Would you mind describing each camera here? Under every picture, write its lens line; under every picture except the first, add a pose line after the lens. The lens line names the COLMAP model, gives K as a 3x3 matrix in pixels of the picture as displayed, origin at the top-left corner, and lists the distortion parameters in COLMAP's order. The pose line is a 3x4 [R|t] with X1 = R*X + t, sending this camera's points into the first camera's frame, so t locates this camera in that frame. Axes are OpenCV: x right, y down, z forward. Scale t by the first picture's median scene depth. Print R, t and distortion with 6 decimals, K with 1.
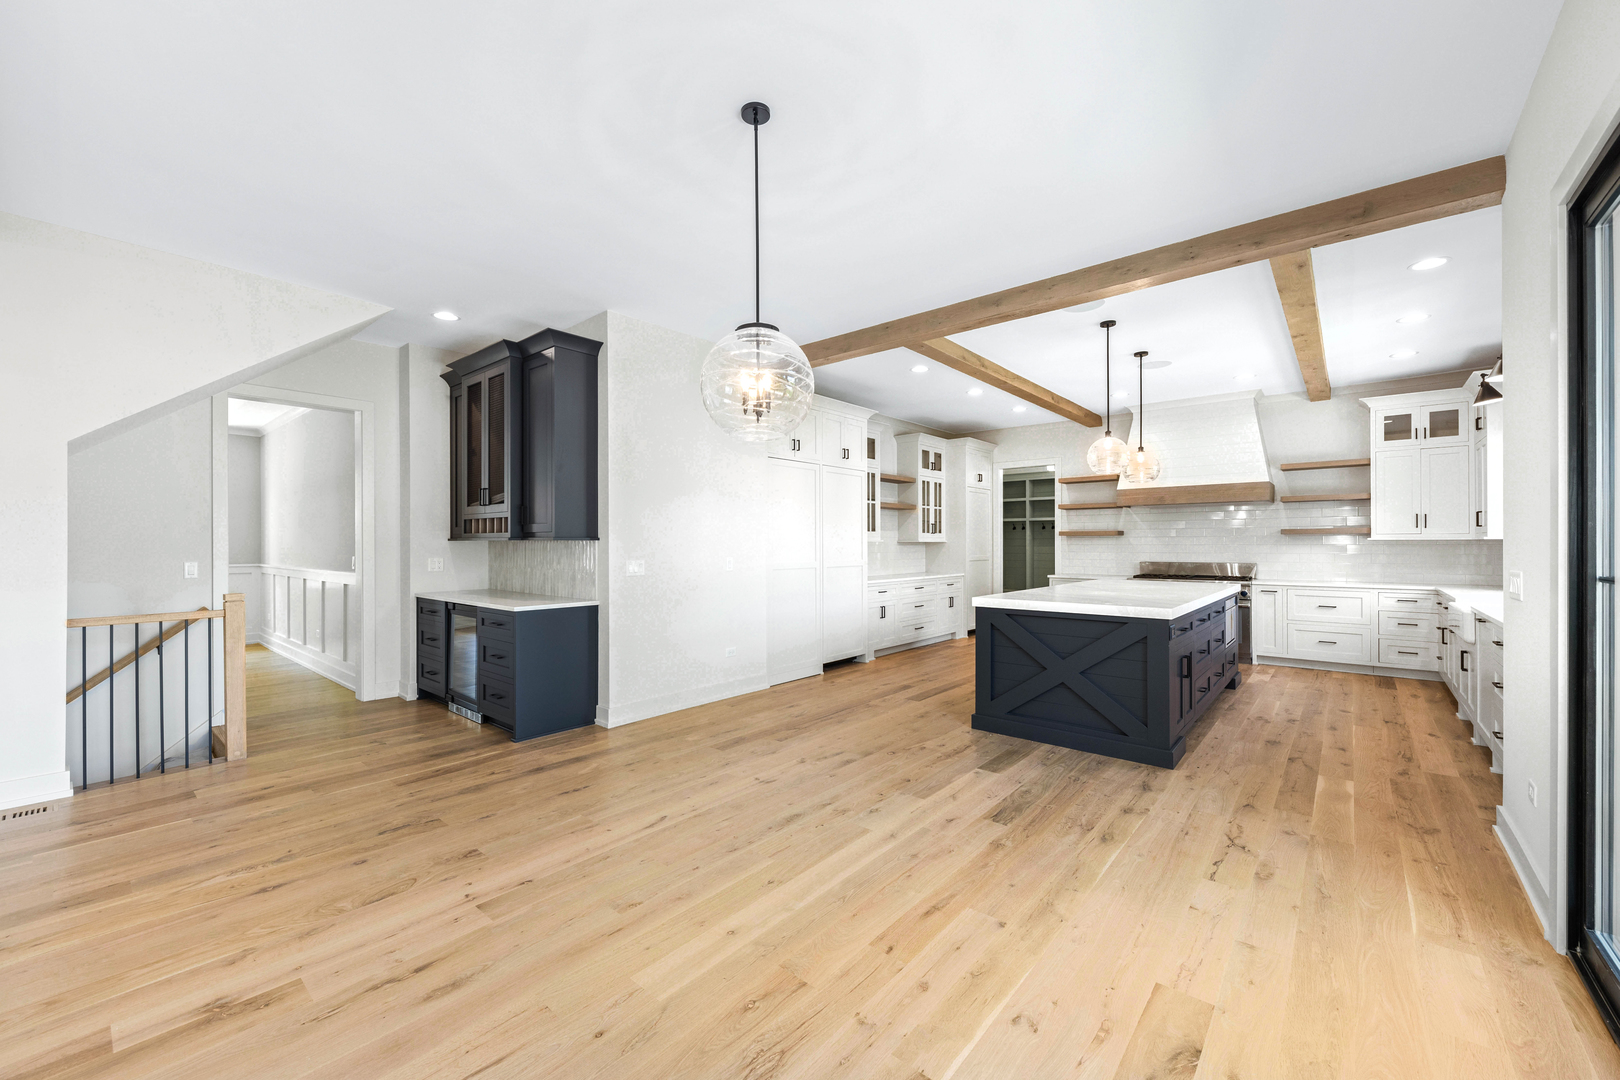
lens RADIAL K [[633.0, 0, 803.4], [0, 633.0, 540.6], [0, 0, 1]] dist [0.003407, -0.000785]
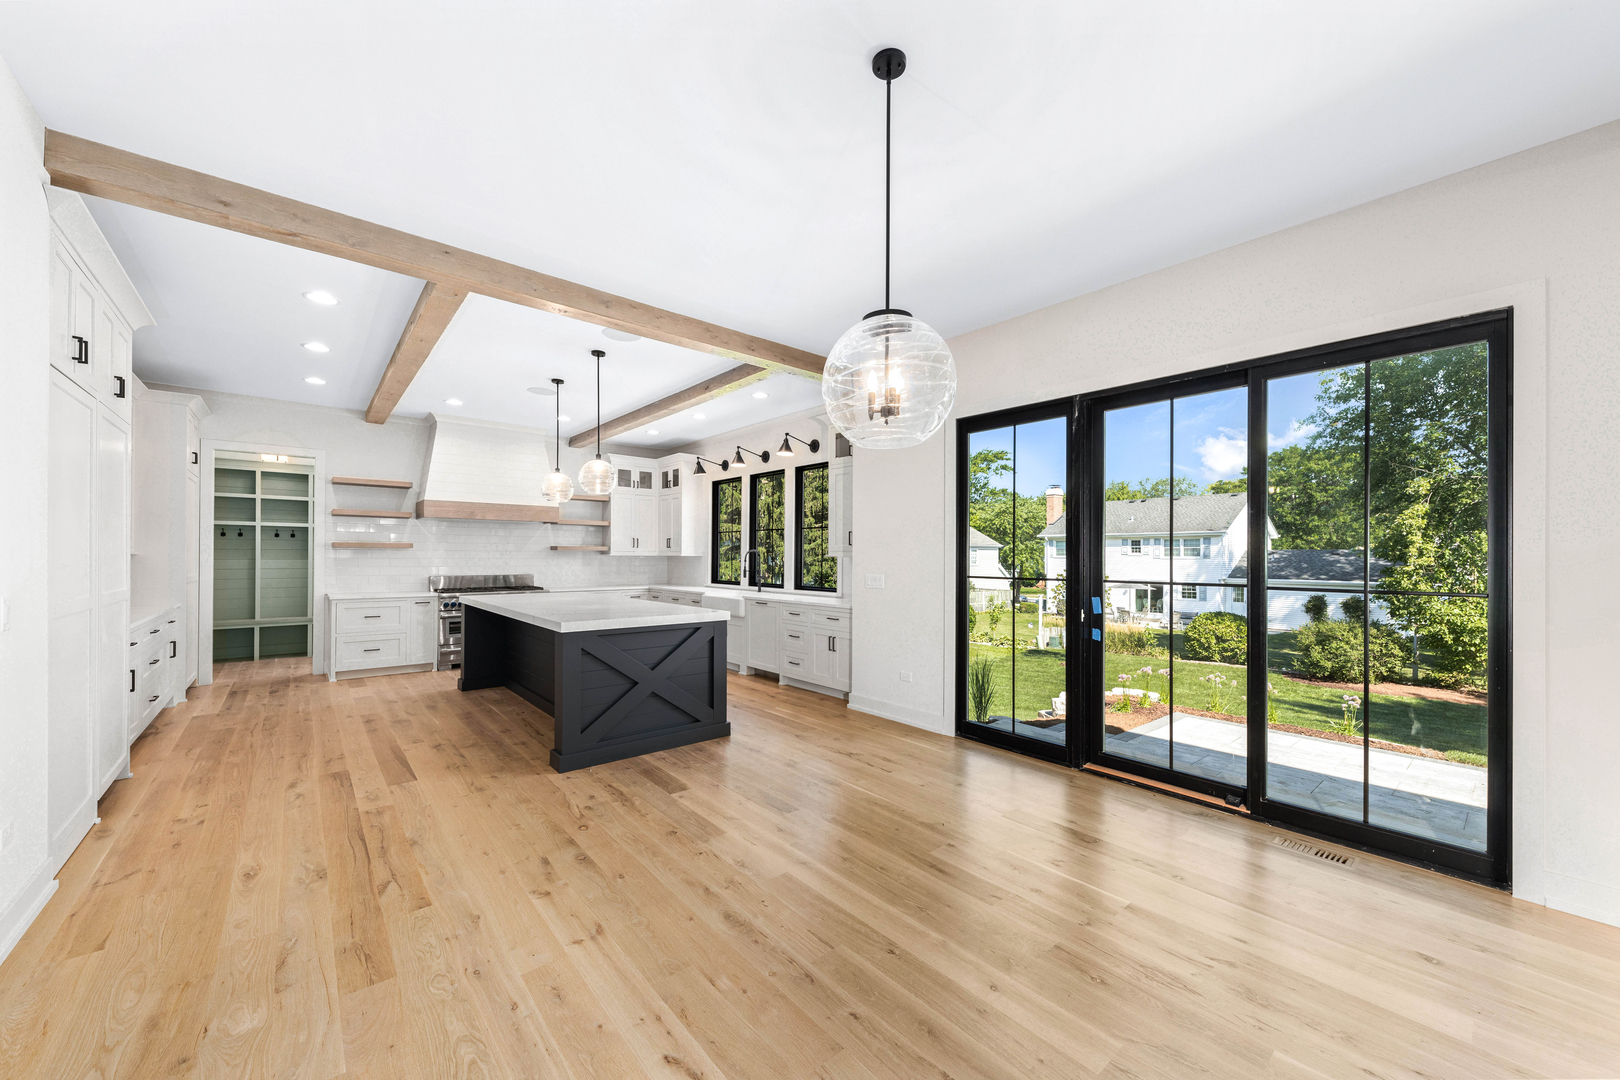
lens RADIAL K [[595.2, 0, 798.7], [0, 595.2, 554.9], [0, 0, 1]] dist [0.007947, -0.000521]
pose [[0.159954, 0.004694, 0.987113, -0.440131], [-0.012262, 0.999921, -0.002768, -0.004989], [-0.987048, -0.011661, 0.159999, 0.490476]]
